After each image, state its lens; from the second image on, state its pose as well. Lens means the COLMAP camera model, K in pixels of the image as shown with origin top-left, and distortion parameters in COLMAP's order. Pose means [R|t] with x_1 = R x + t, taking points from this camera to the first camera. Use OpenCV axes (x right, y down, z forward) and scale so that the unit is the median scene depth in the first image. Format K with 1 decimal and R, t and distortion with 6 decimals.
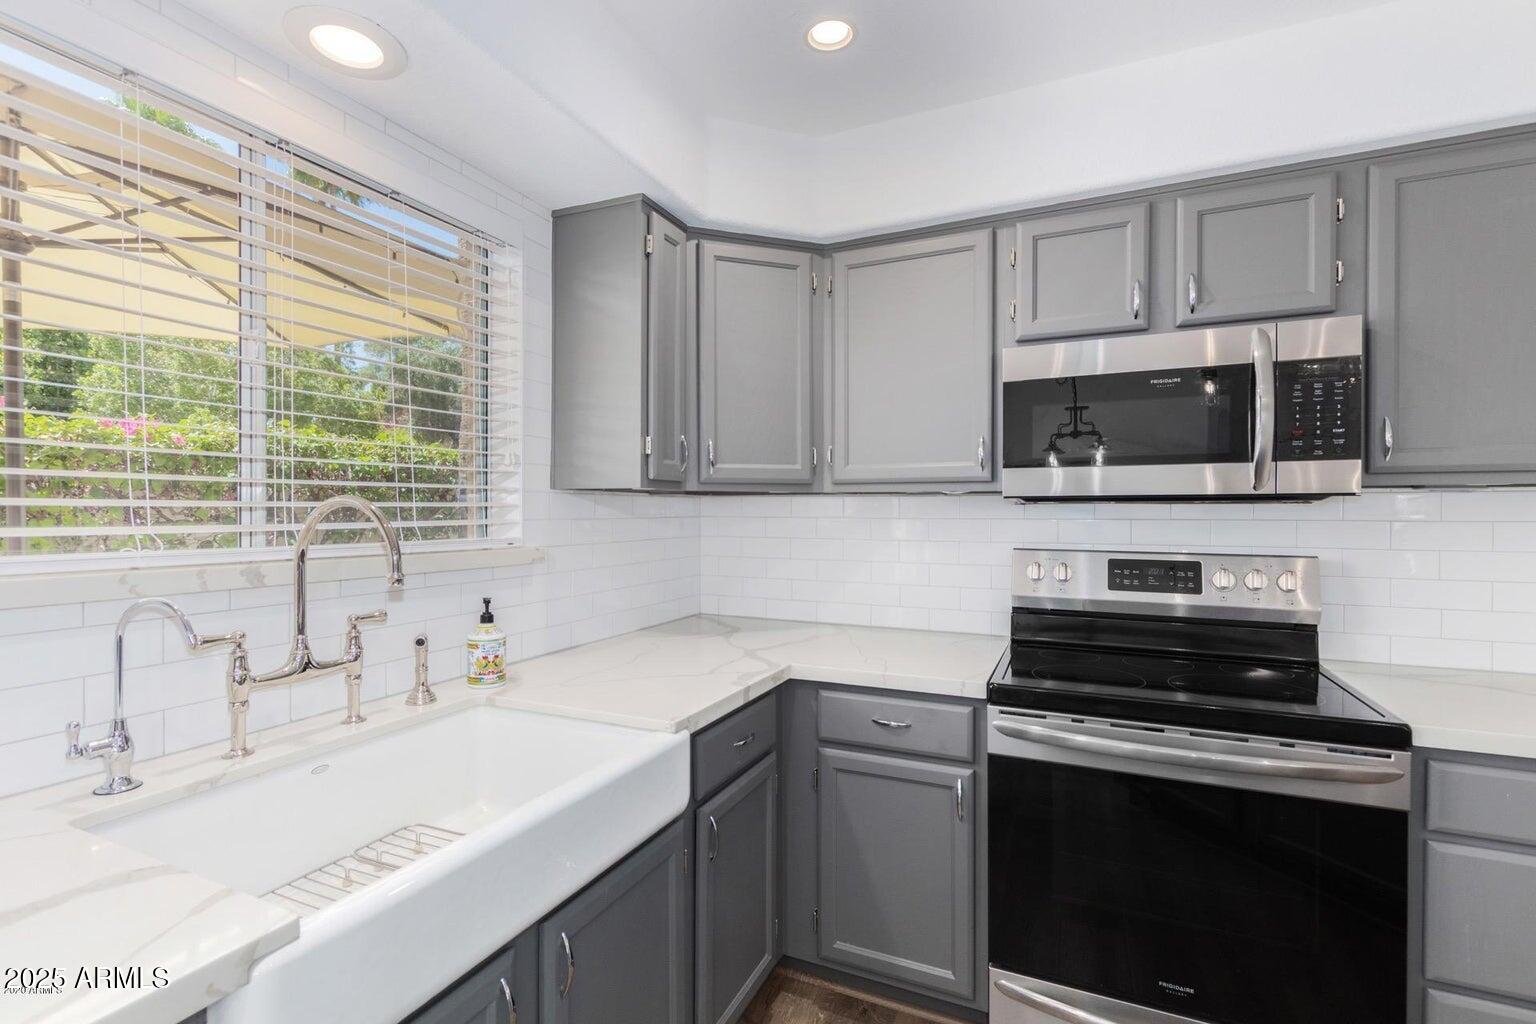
lens RADIAL K [[705.4, 0, 767.0], [0, 705.4, 512.2], [0, 0, 1]] dist [0.002745, 0.001123]
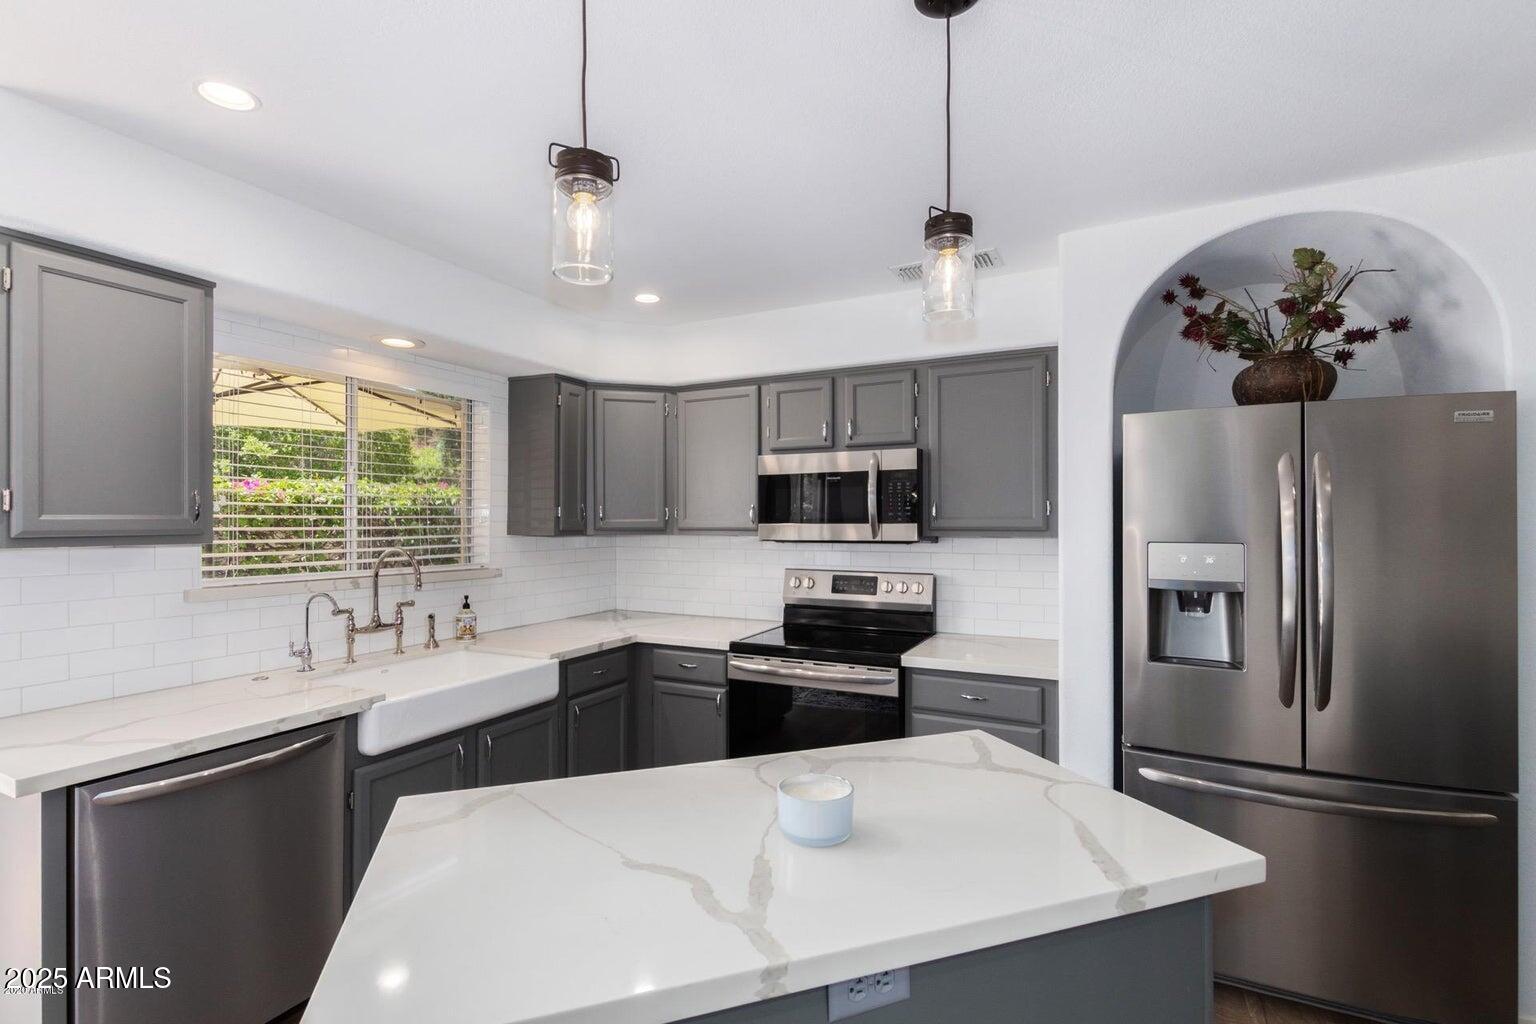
lens RADIAL K [[705.4, 0, 770.0], [0, 705.4, 516.0], [0, 0, 1]] dist [0.002745, 0.001123]
pose [[0.999500, -0.002467, -0.031523, 0.471863], [0.002090, 0.999926, -0.011965, -0.068293], [0.031550, 0.011893, 0.999431, -0.862459]]
